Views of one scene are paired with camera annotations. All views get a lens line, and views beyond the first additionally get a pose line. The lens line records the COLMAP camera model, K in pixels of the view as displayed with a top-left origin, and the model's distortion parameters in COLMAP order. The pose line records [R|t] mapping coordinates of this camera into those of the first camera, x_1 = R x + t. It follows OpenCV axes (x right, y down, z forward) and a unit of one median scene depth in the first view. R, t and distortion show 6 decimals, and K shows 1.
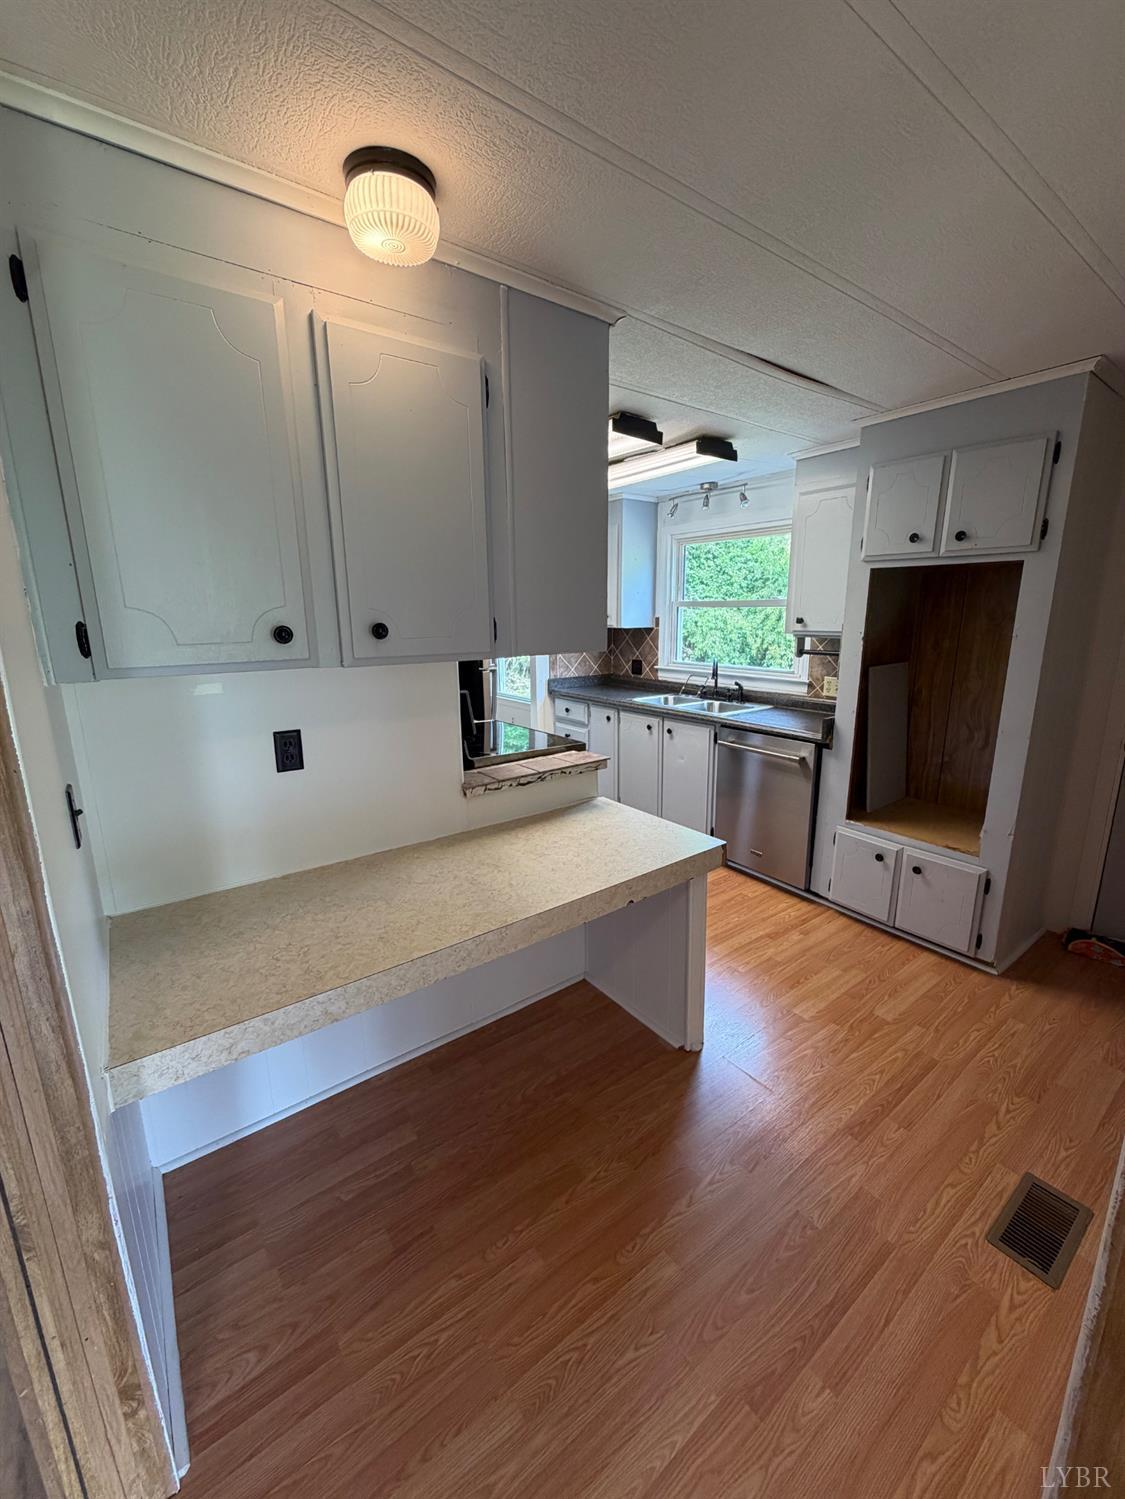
lens RADIAL K [[595.7, 0, 560.1], [0, 595.7, 745.6], [0, 0, 1]] dist [-0.000538, -0.000456]
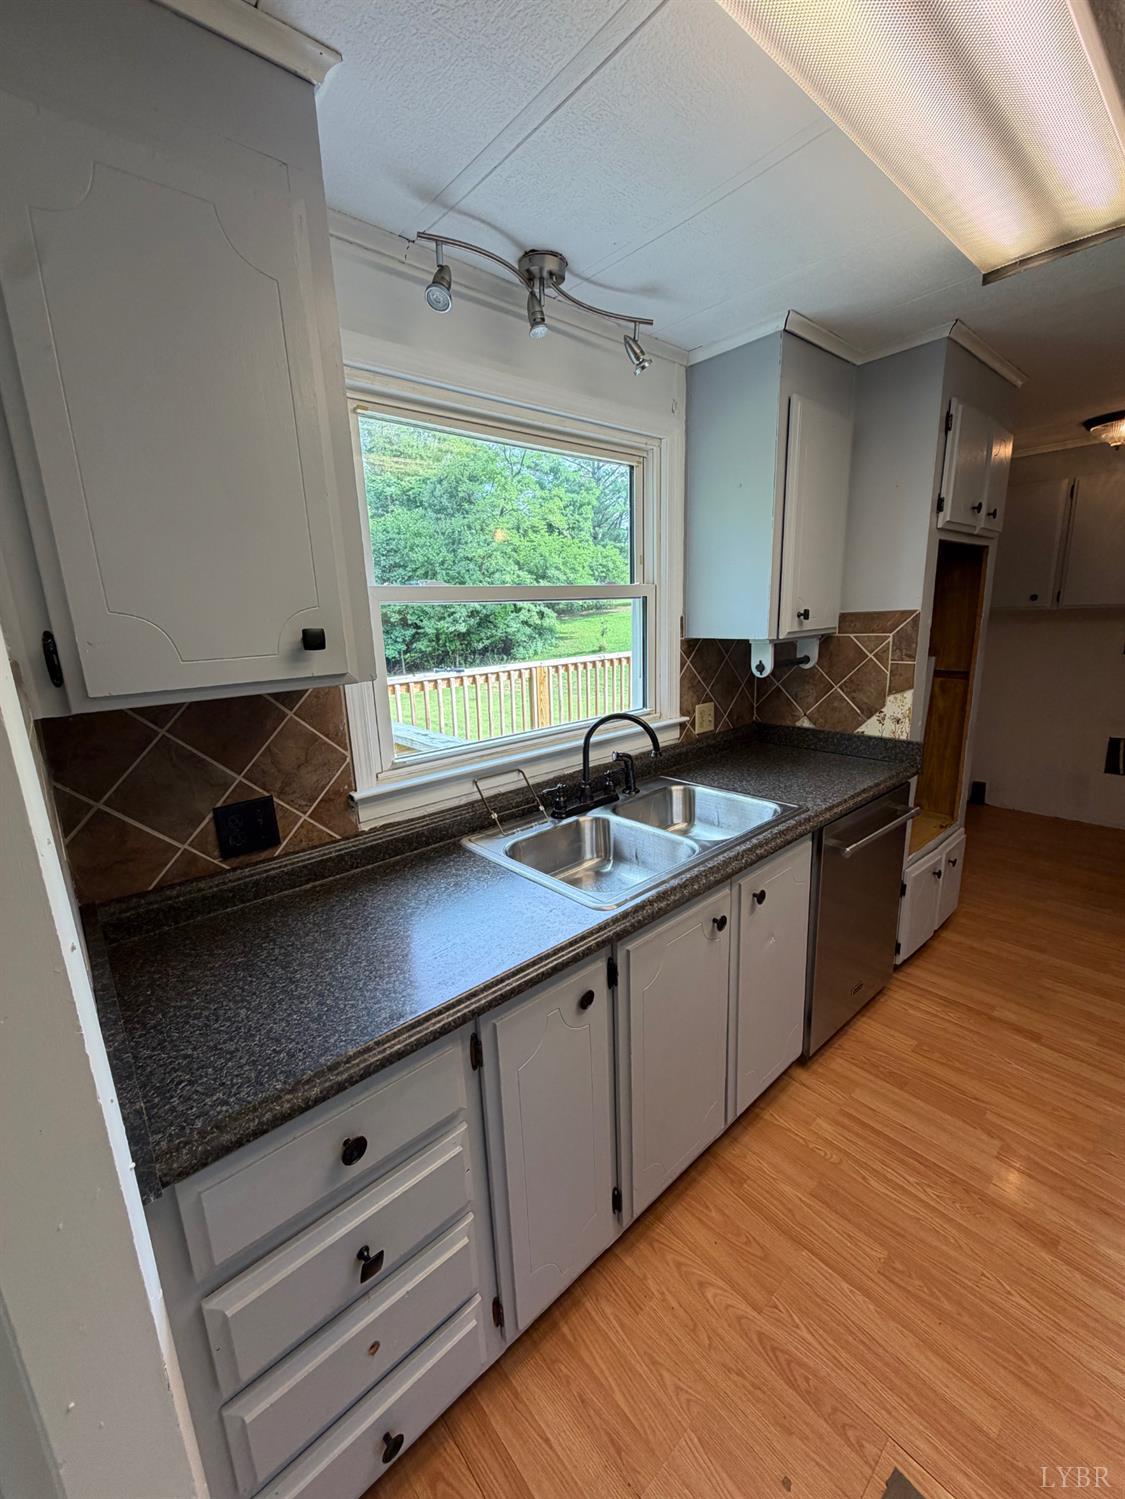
lens RADIAL K [[595.7, 0, 560.1], [0, 595.7, 745.6], [0, 0, 1]] dist [-0.000538, -0.000456]
pose [[-0.073797, -0.212385, 0.974395, -0.145641], [0.257481, 0.939875, 0.224361, -0.199837], [-0.963461, 0.267446, -0.014675, 0.895248]]
